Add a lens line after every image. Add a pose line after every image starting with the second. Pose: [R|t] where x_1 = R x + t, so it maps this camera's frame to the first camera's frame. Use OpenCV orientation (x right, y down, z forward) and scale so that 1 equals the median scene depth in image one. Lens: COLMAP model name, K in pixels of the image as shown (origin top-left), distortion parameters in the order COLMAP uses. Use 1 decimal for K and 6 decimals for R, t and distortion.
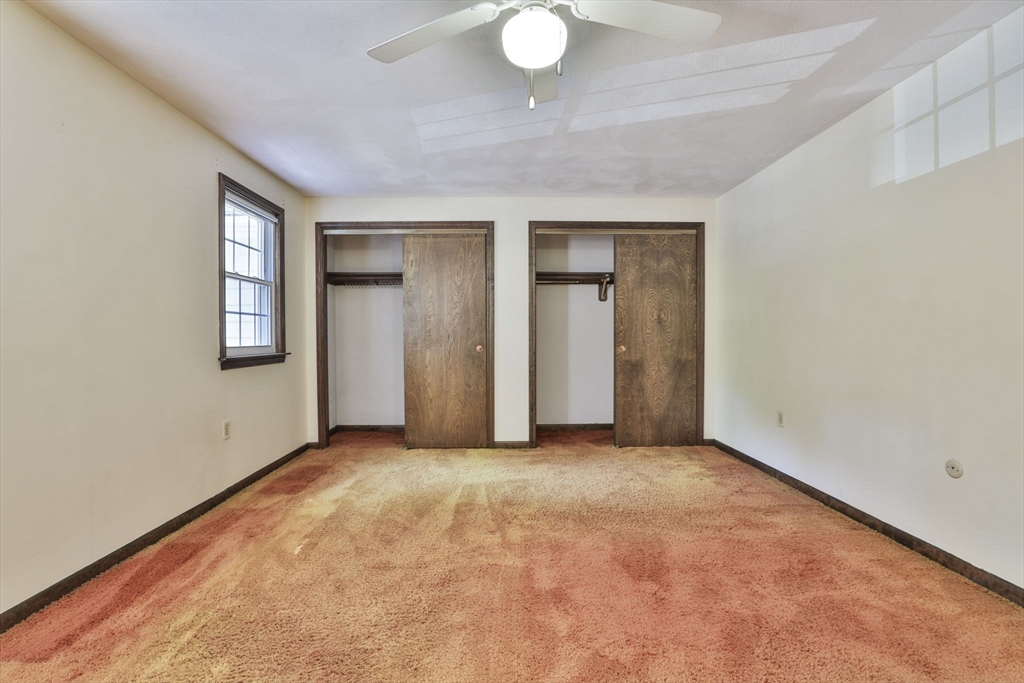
lens RADIAL K [[480.8, 0, 511.1], [0, 480.8, 347.4], [0, 0, 1]] dist [-0.046033, 0.013118]
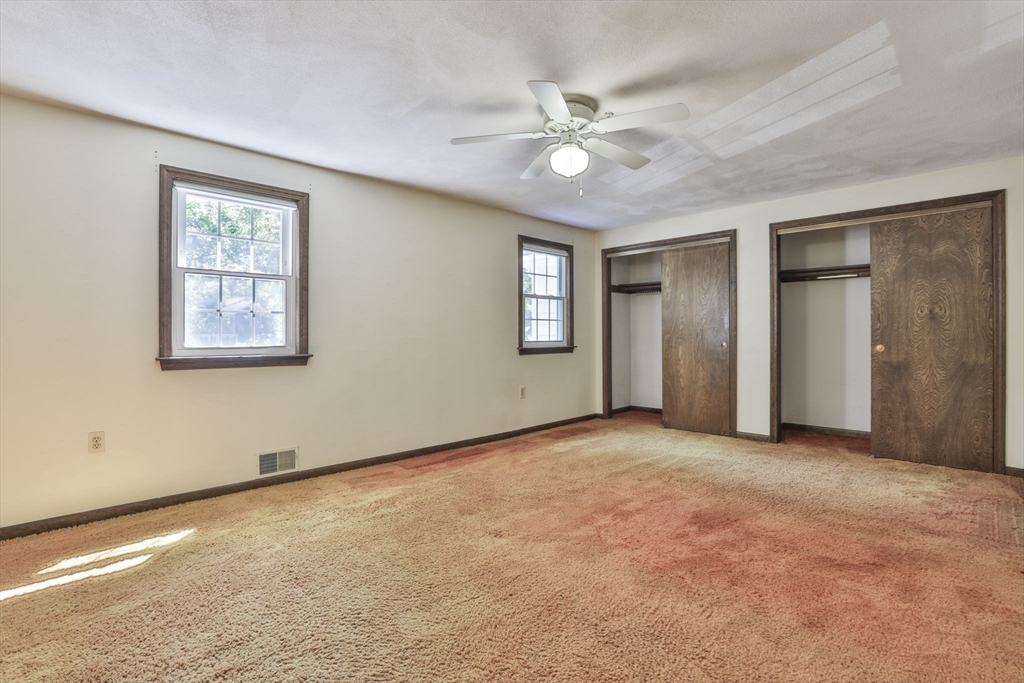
lens RADIAL K [[485.5, 0, 509.1], [0, 485.5, 341.9], [0, 0, 1]] dist [-0.053092, 0.011849]
pose [[0.679936, 0.011135, -0.733187, 0.413345], [-0.016150, 0.999870, 0.000208, 0.001830], [0.733094, 0.011700, 0.680027, -0.116213]]
